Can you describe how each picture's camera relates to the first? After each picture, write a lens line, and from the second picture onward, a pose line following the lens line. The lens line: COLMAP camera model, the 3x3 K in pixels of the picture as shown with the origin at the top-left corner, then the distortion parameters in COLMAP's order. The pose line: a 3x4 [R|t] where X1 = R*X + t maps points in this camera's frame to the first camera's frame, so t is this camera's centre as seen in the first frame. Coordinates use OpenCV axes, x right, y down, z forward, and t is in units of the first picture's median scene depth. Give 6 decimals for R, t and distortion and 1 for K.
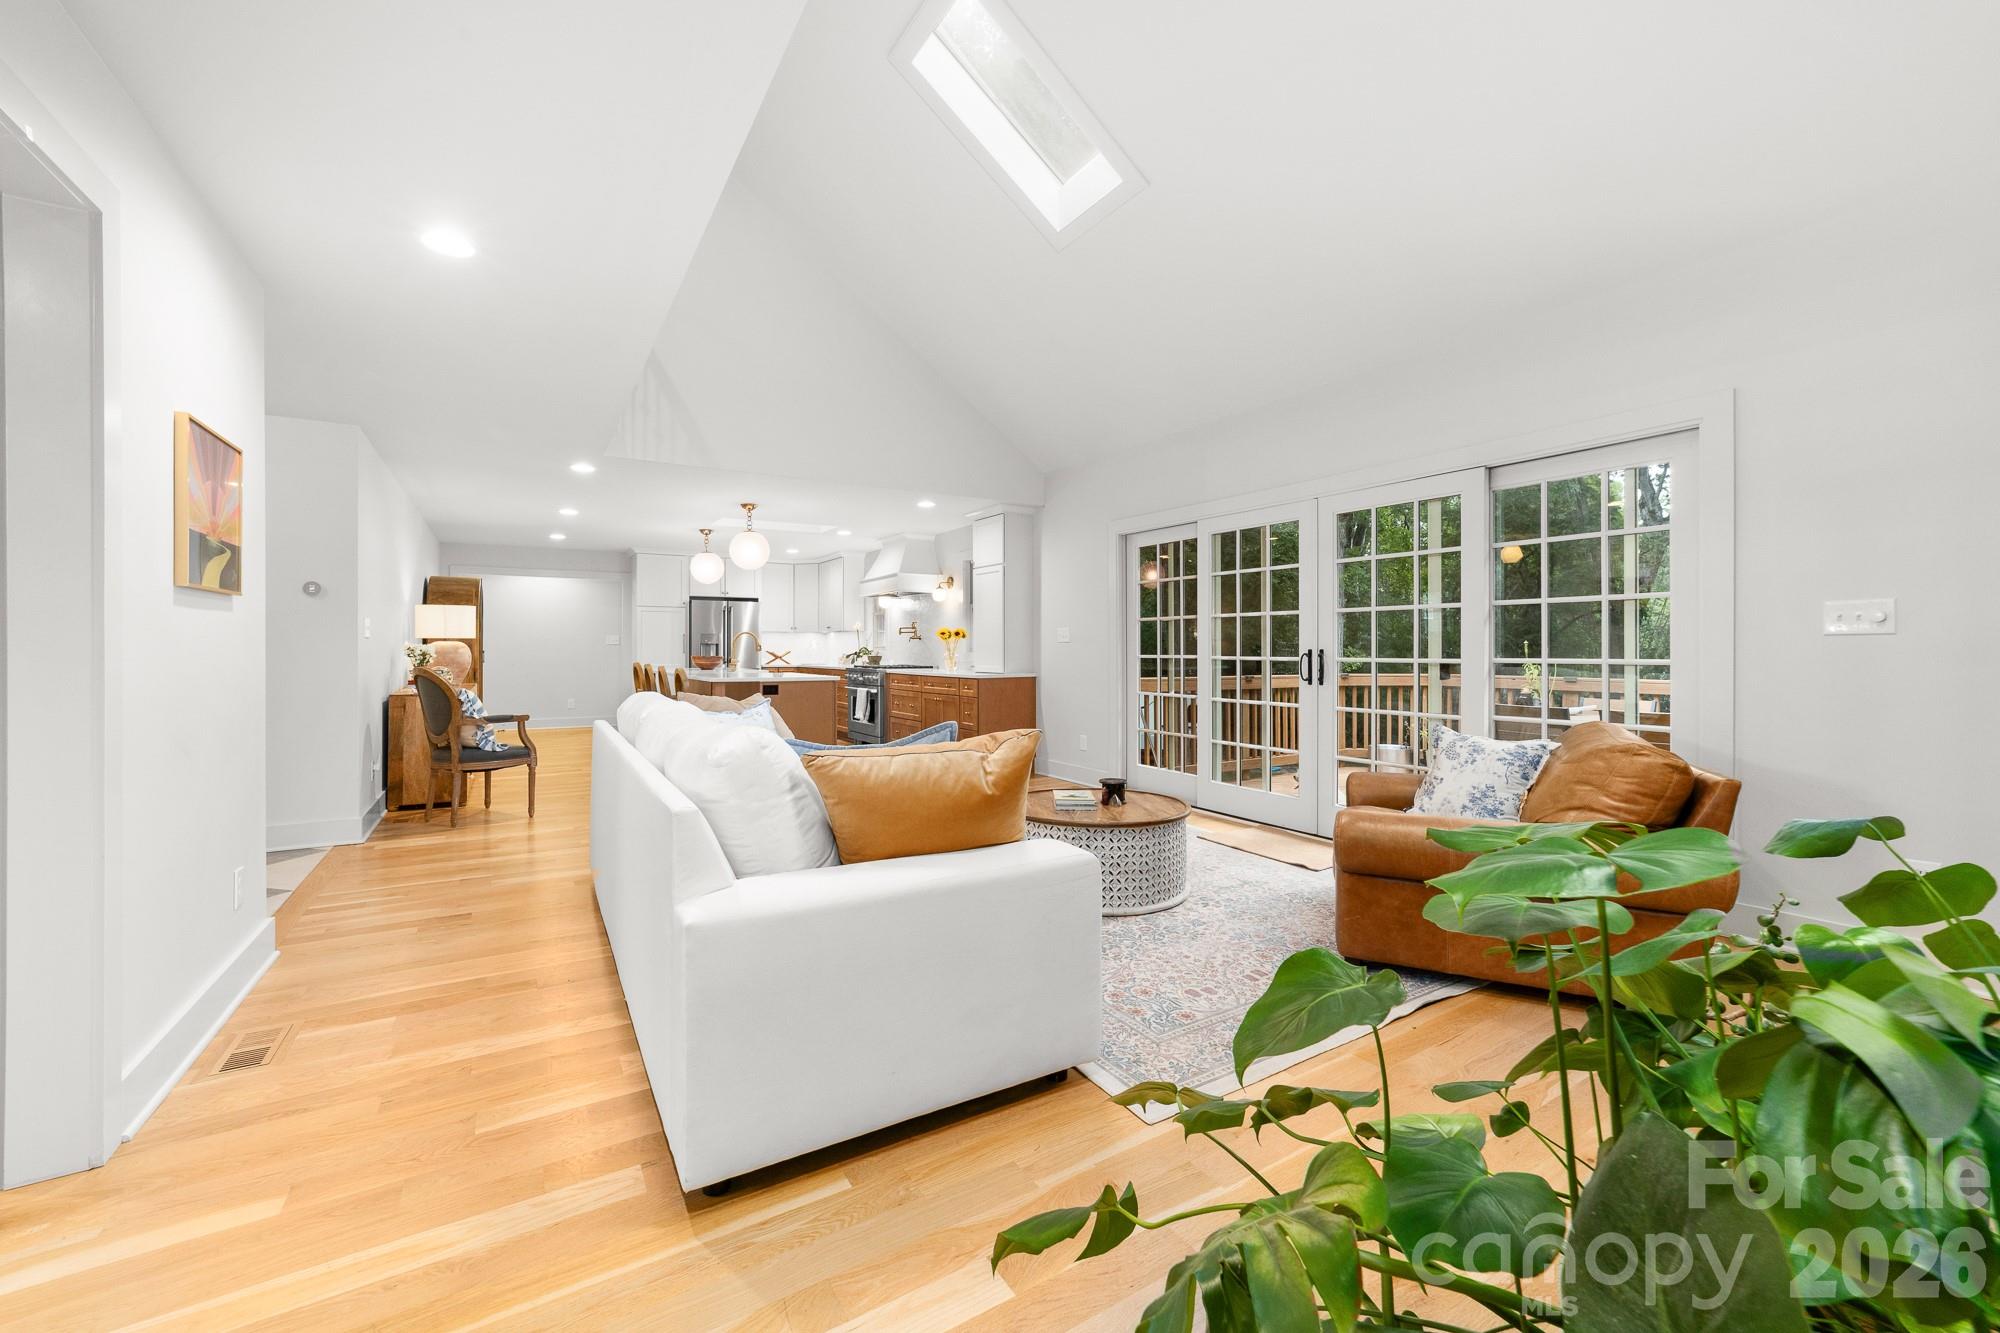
lens RADIAL K [[779.0, 0, 988.7], [0, 779.0, 643.5], [0, 0, 1]] dist [0.000815, 0.000551]
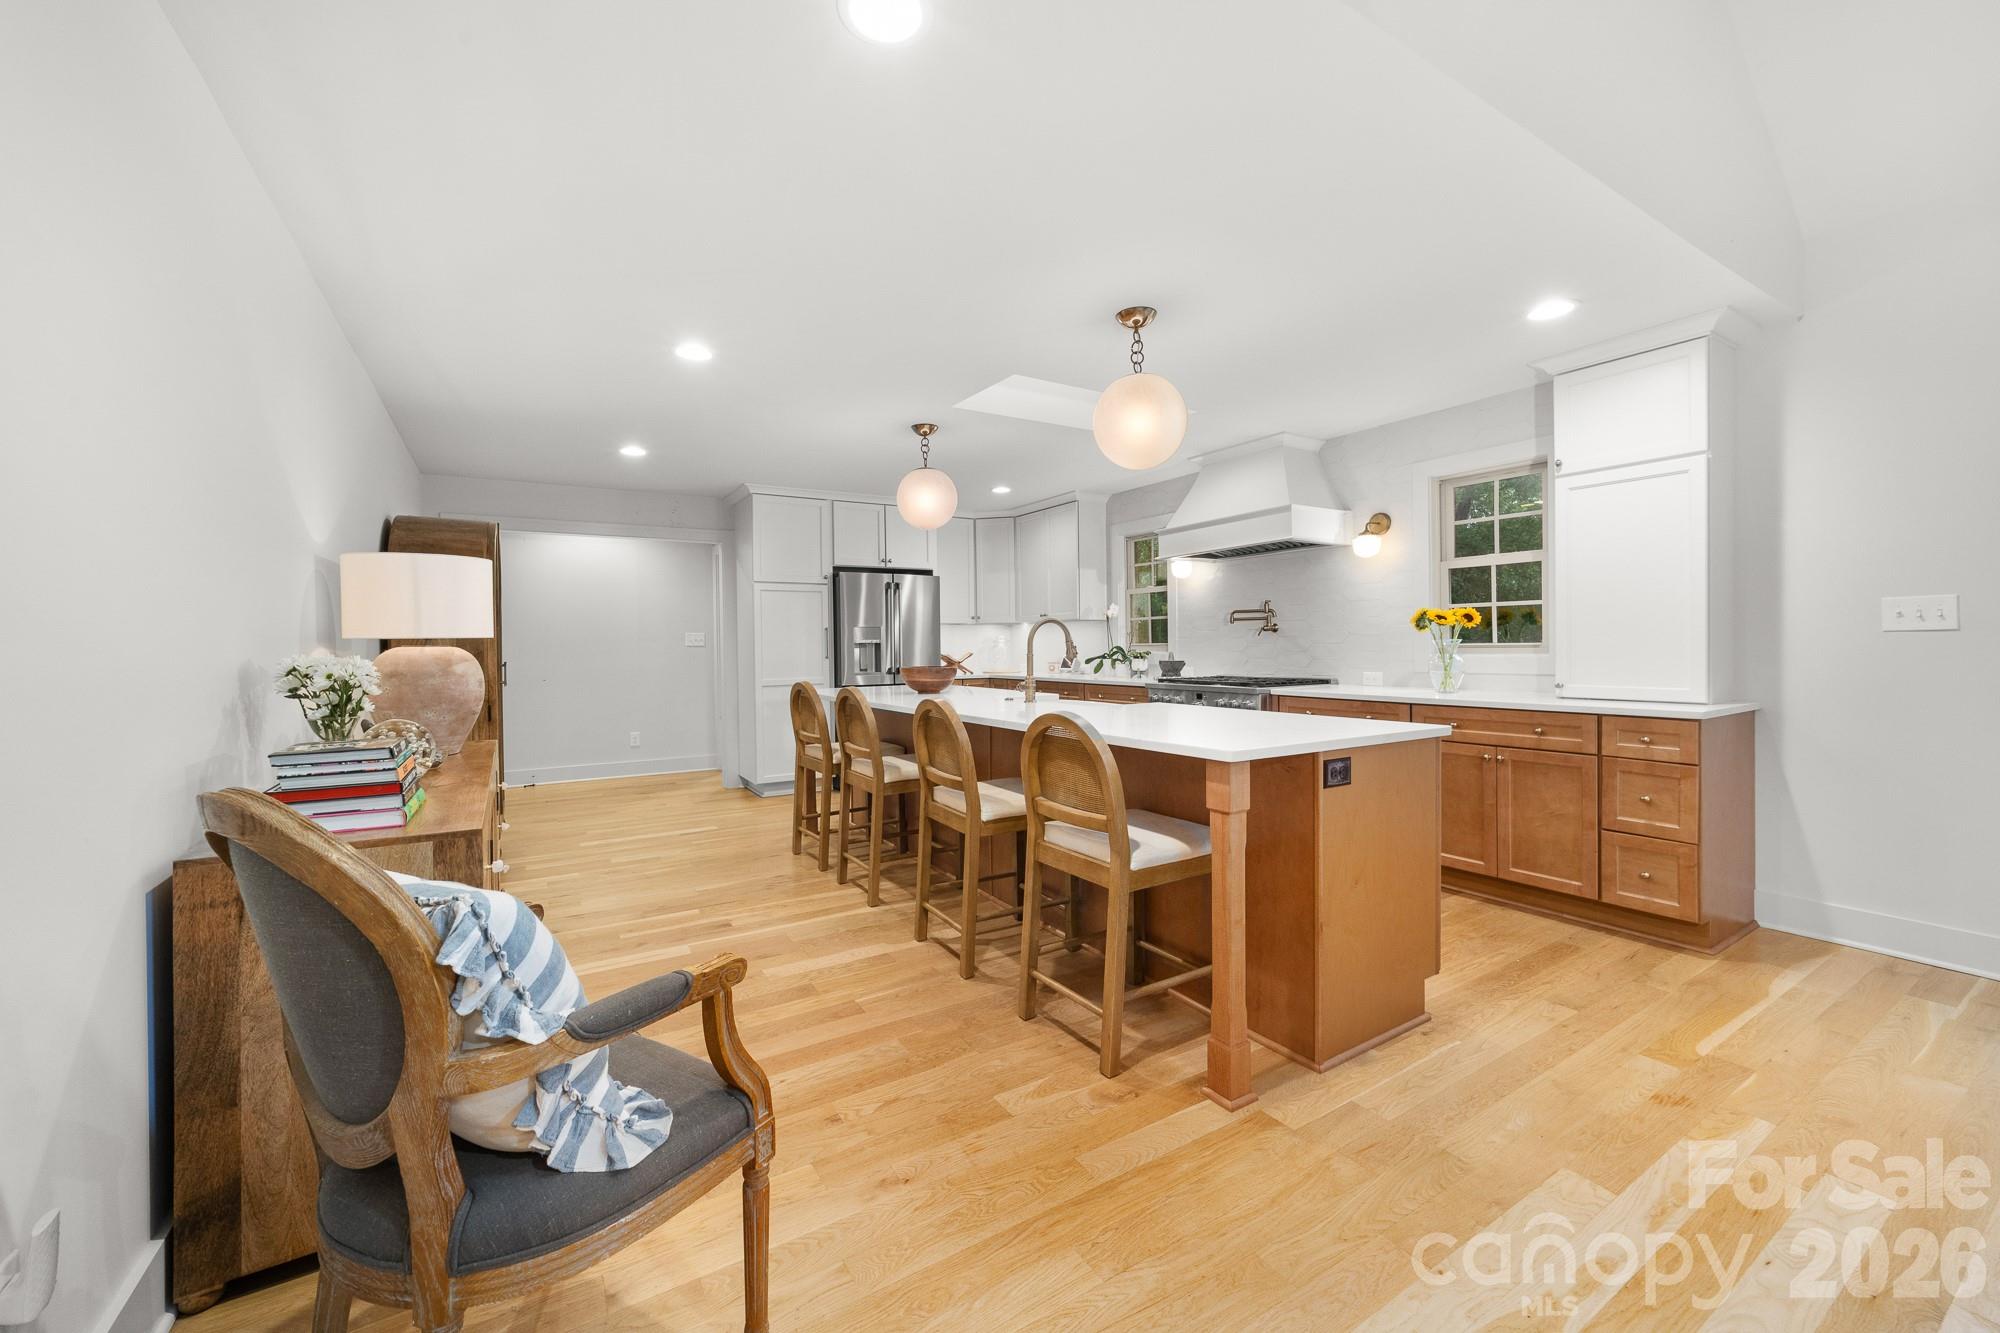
lens RADIAL K [[765.8, 0, 990.6], [0, 765.8, 652.6], [0, 0, 1]] dist [0.002141, 0.000595]
pose [[0.999915, -0.011581, 0.006000, -0.539780], [0.011466, 0.999757, 0.018804, -0.004543], [-0.006216, -0.018734, 0.999805, 0.804651]]
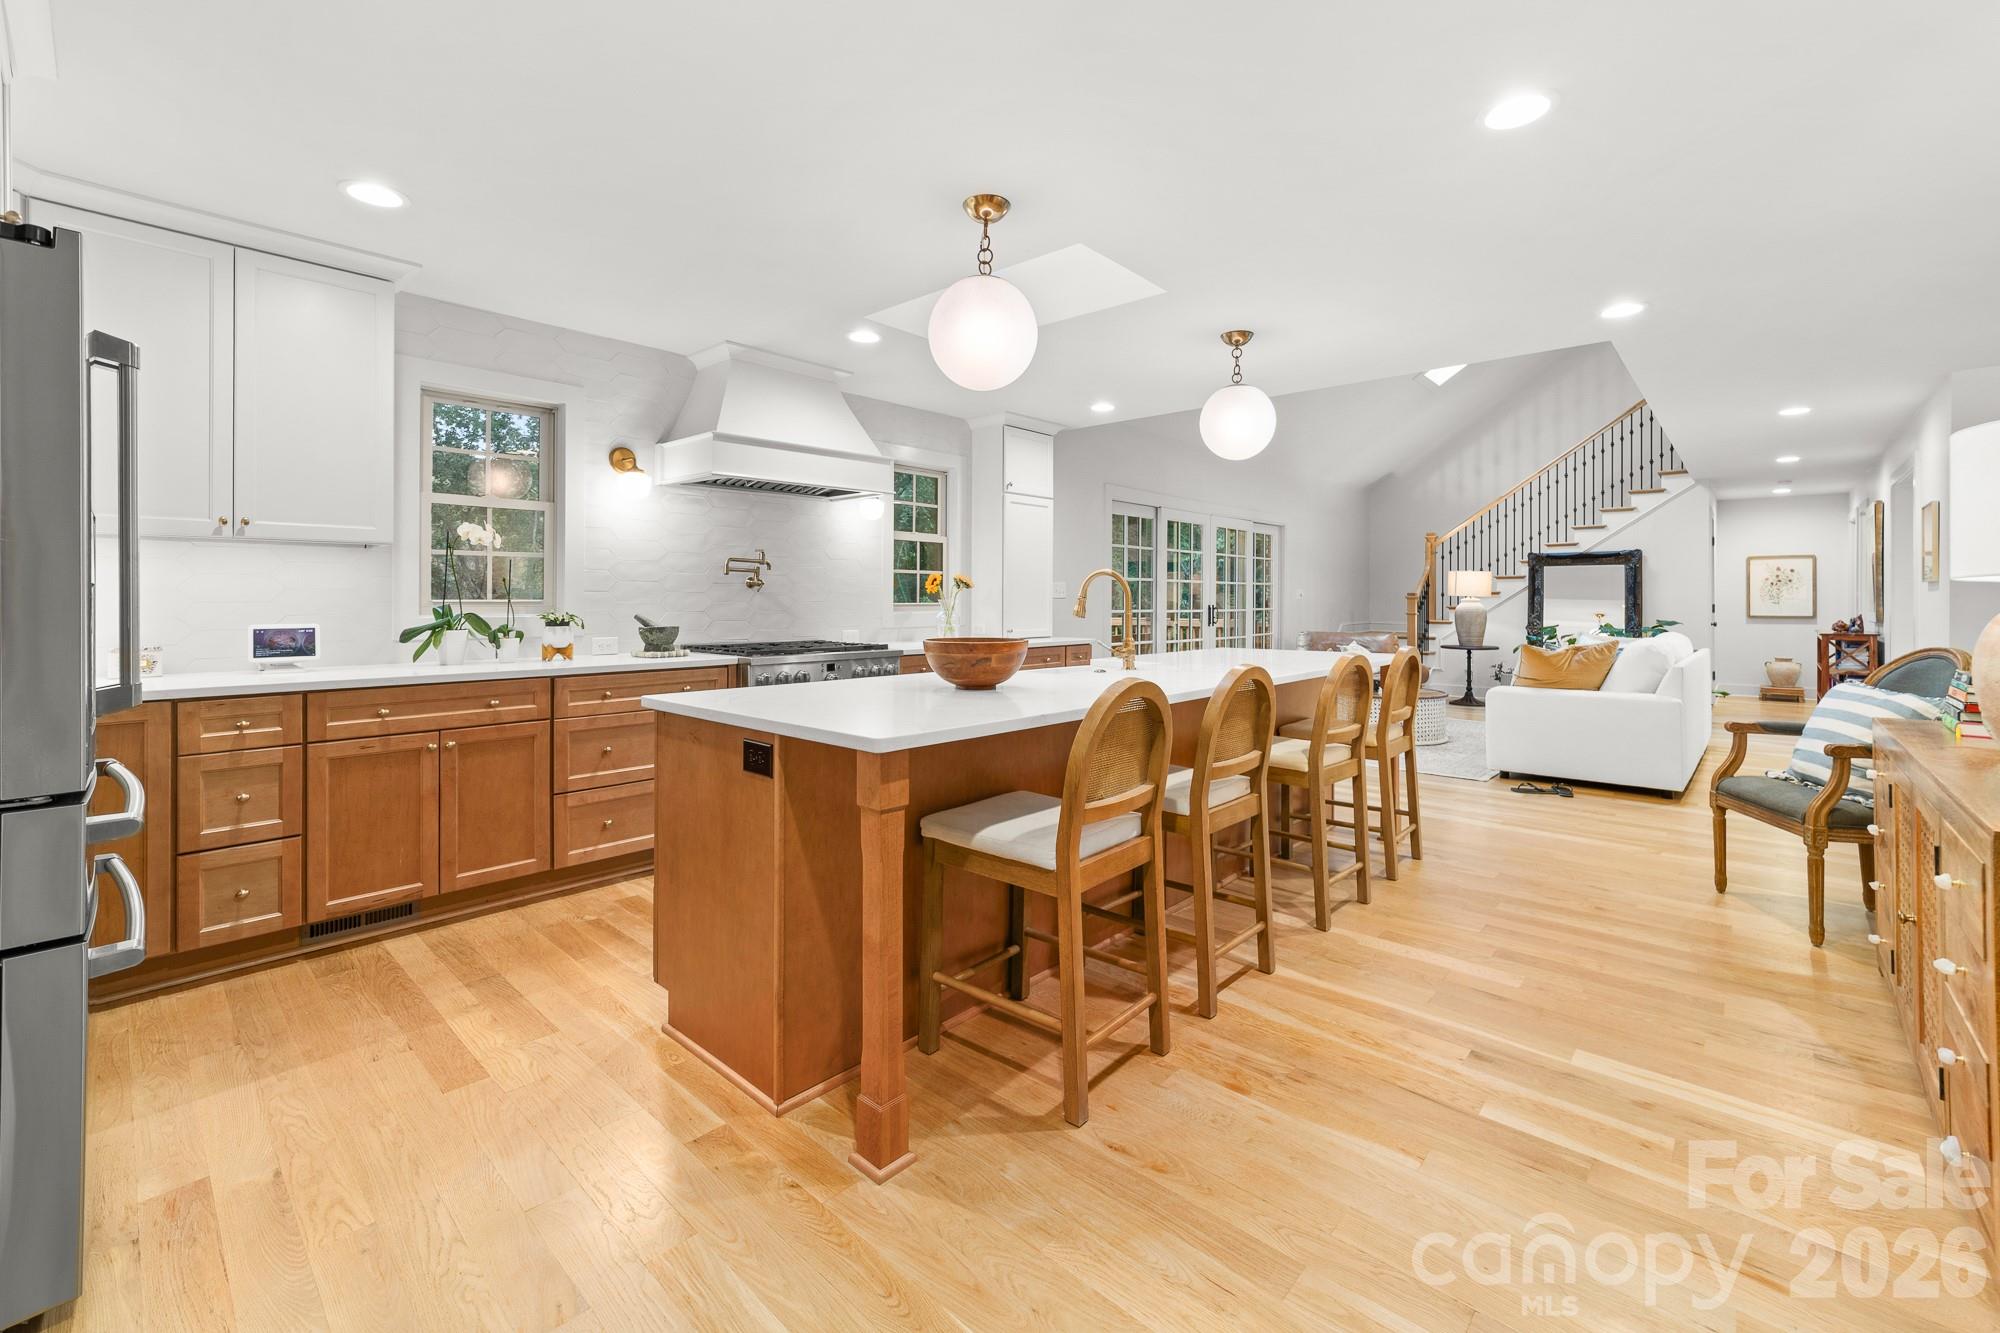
lens RADIAL K [[823.5, 0, 1031.5], [0, 823.5, 592.6], [0, 0, 1]] dist [0.019894, 0.000043]
pose [[-0.294939, 0.008002, 0.955483, -1.090185], [-0.008866, 0.999899, -0.011110, 0.003709], [-0.955475, -0.011748, -0.294838, 1.770737]]
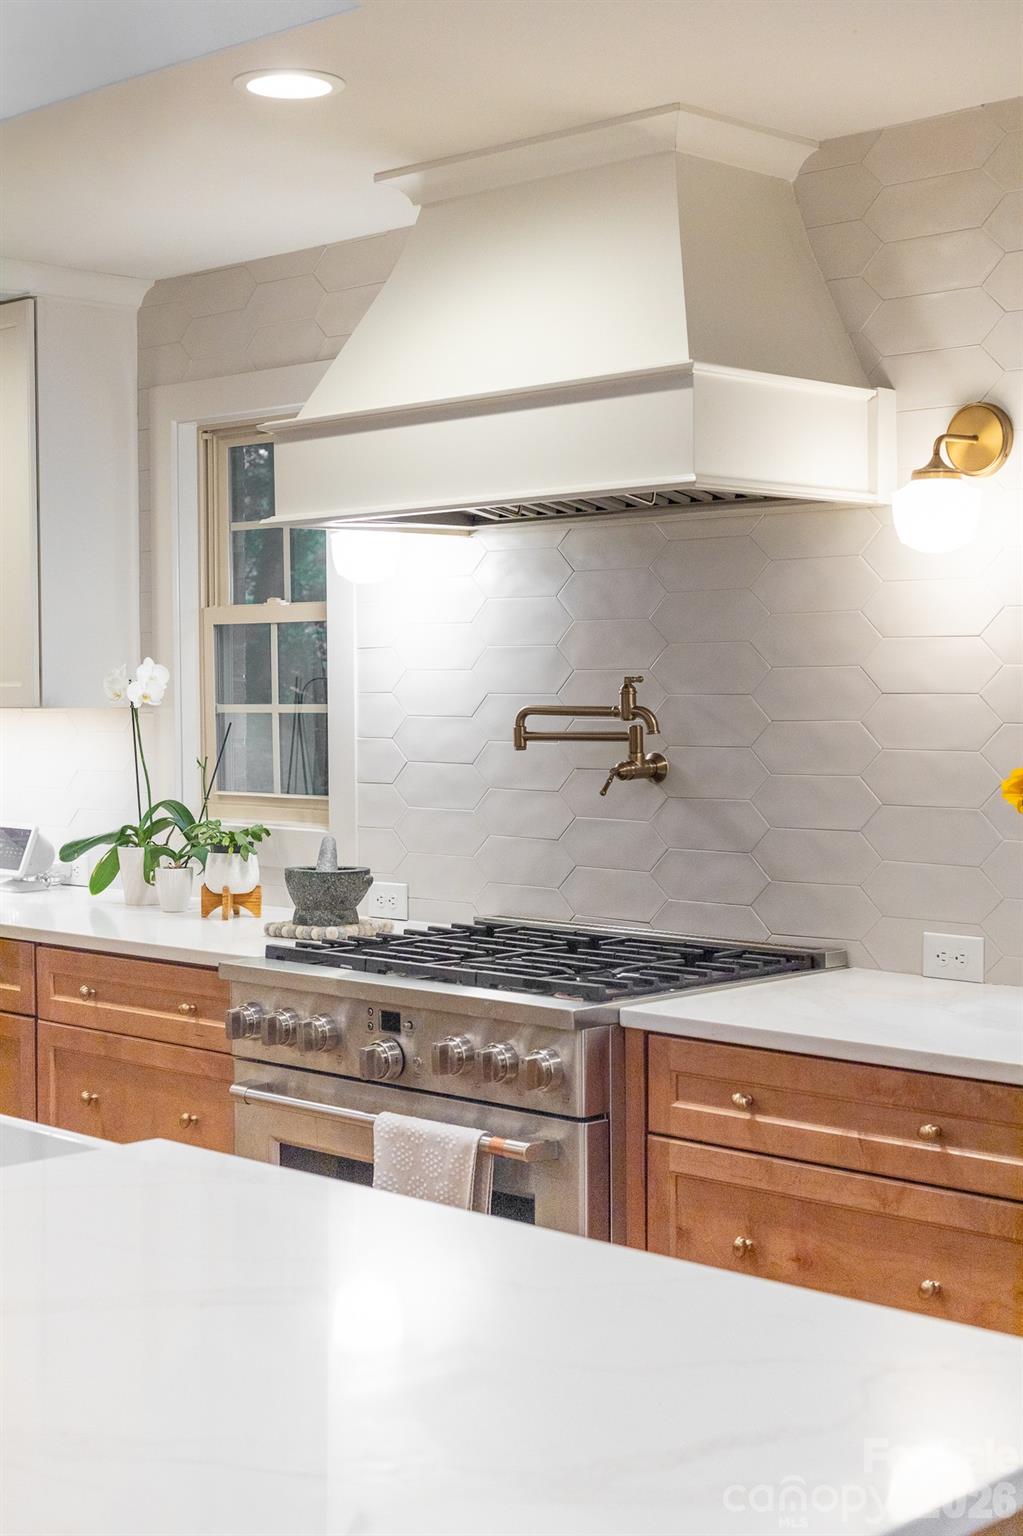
lens RADIAL K [[2216.1, 0, 489.2], [0, 2216.1, 766.3], [0, 0, 1]] dist [-0.029518, -0.030466]
pose [[0.971114, -0.013978, 0.238205, -0.431065], [0.002522, 0.998828, 0.048329, -0.055939], [-0.238602, -0.046333, 0.970012, 0.983368]]
